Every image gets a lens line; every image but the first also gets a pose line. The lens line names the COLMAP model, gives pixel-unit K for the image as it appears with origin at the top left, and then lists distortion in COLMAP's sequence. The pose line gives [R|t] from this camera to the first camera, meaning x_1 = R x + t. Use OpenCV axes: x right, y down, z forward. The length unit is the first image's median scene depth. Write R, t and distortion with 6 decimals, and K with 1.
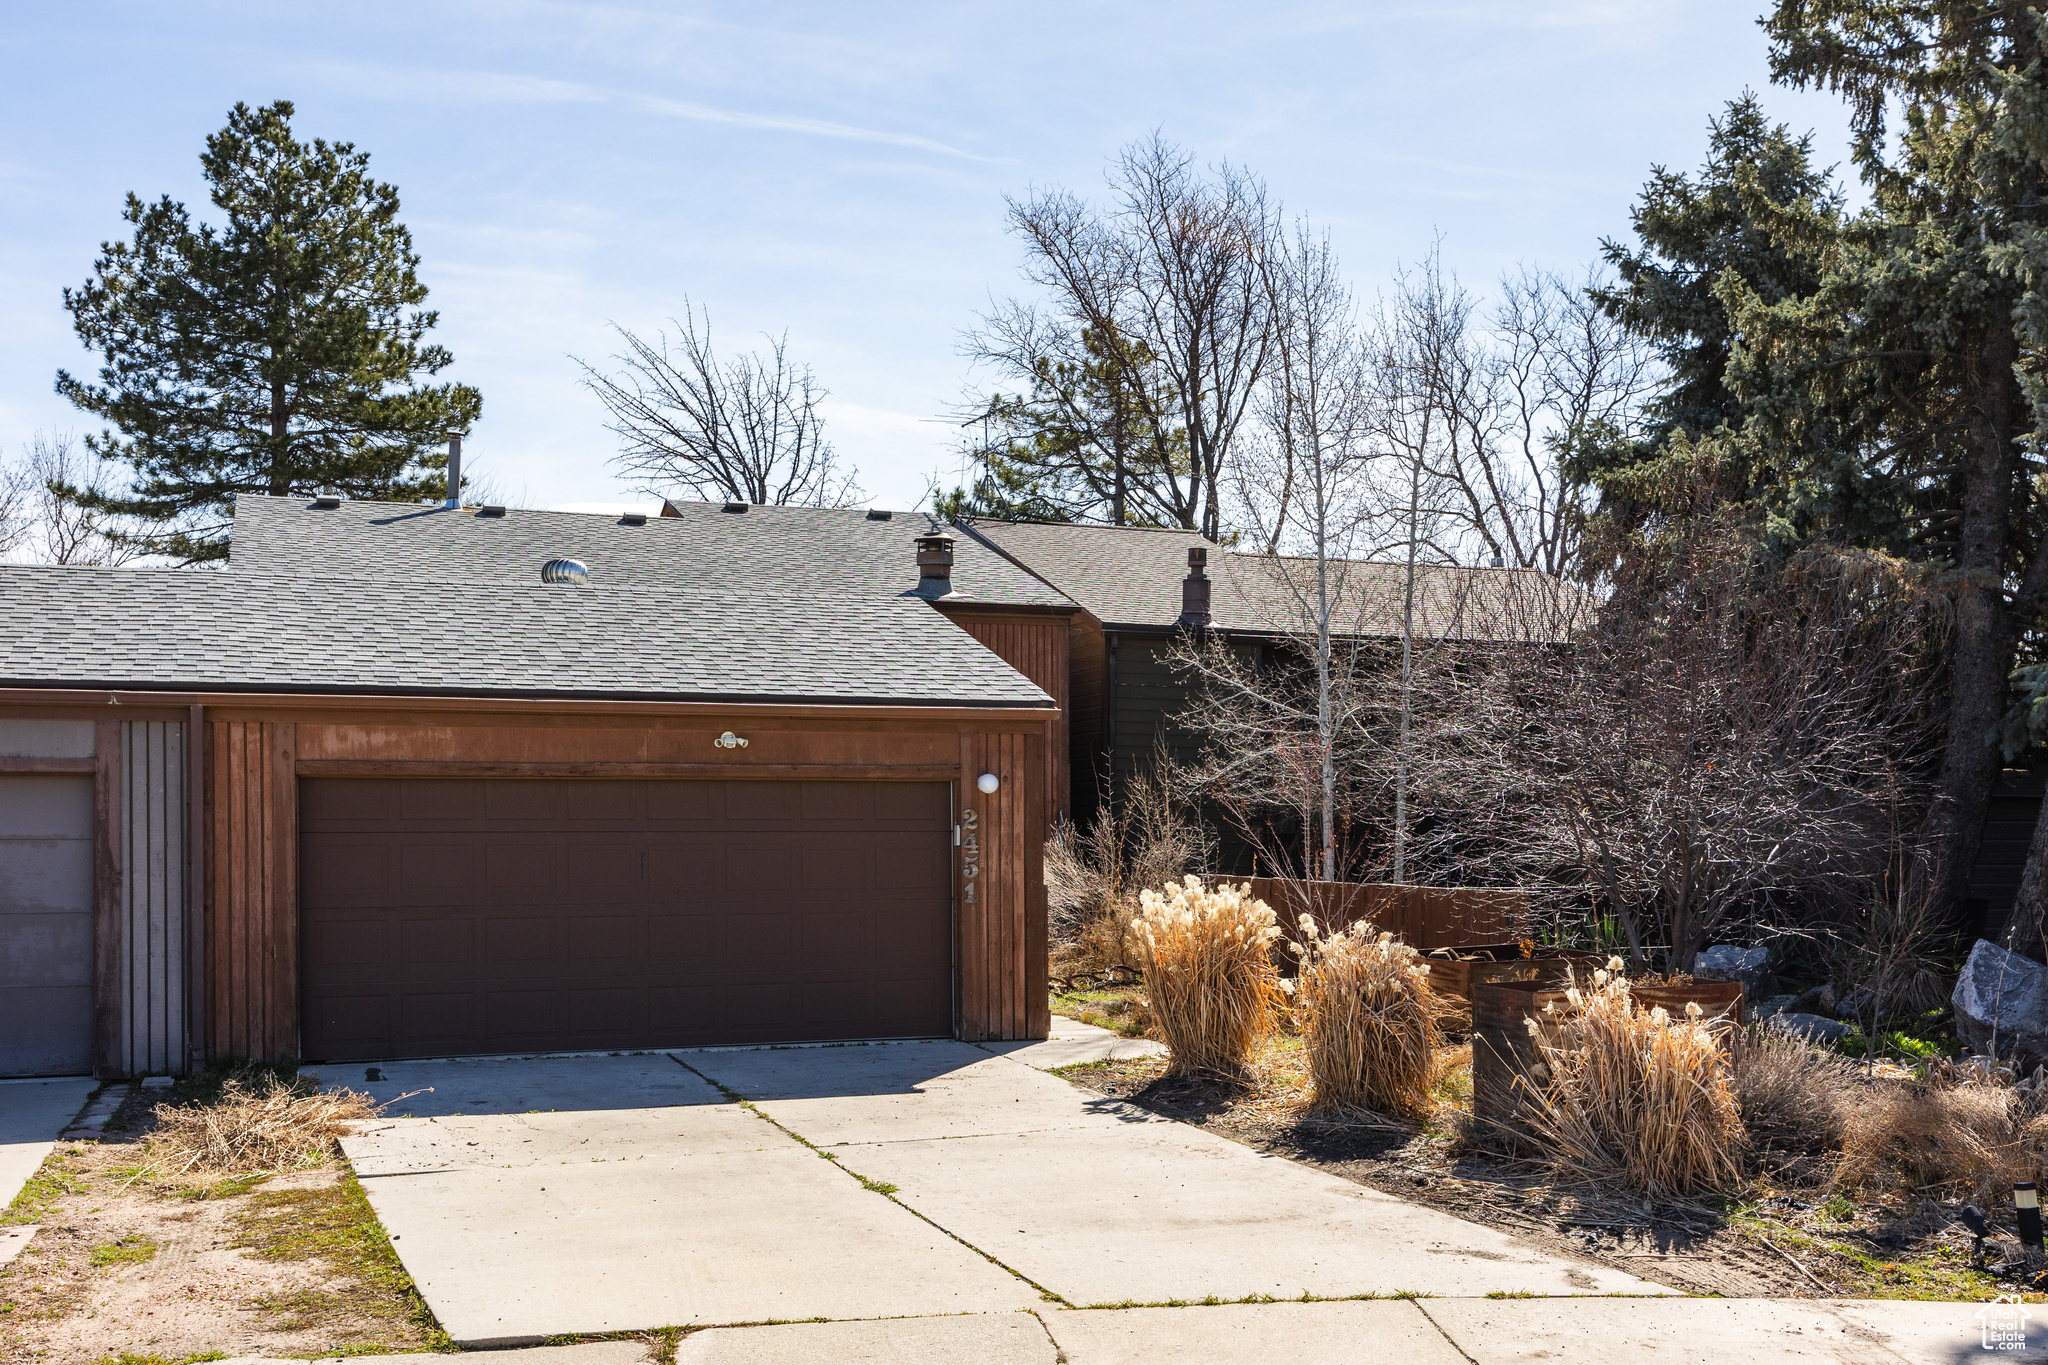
lens RADIAL K [[1993.7, 0, 1027.4], [0, 1993.7, 685.2], [0, 0, 1]] dist [-0.001161, 0.000000]
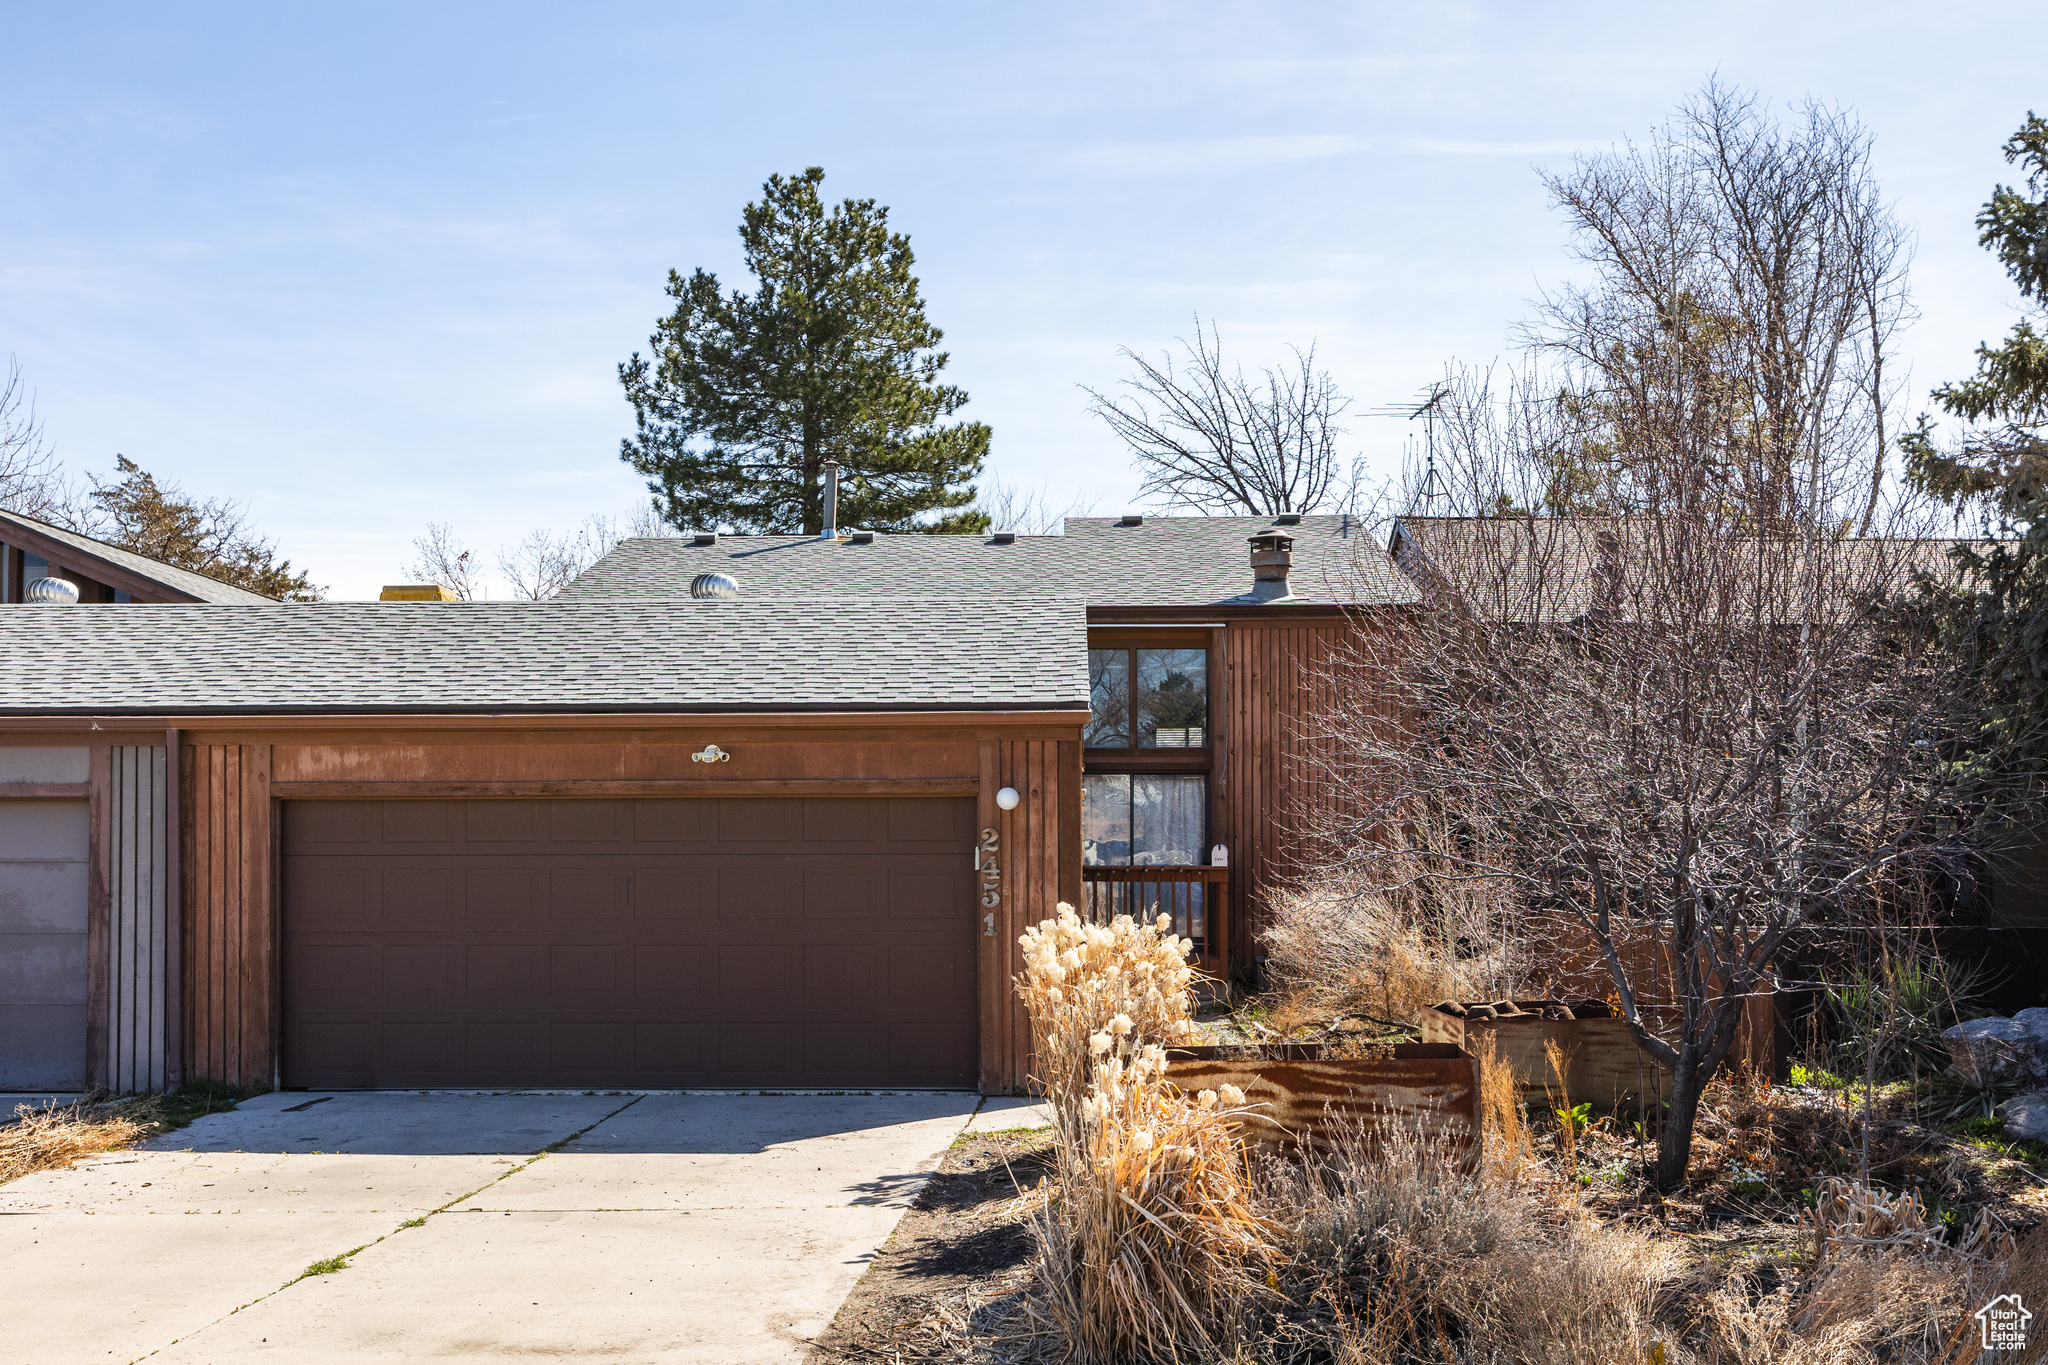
lens RADIAL K [[1993.7, 0, 1018.4], [0, 1993.7, 699.5], [0, 0, 1]] dist [-0.001161, 0.000000]
pose [[0.928088, -0.031978, -0.370985, 0.313606], [0.027776, 0.999475, -0.016667, 0.021183], [0.371324, 0.005164, 0.928489, 0.198142]]
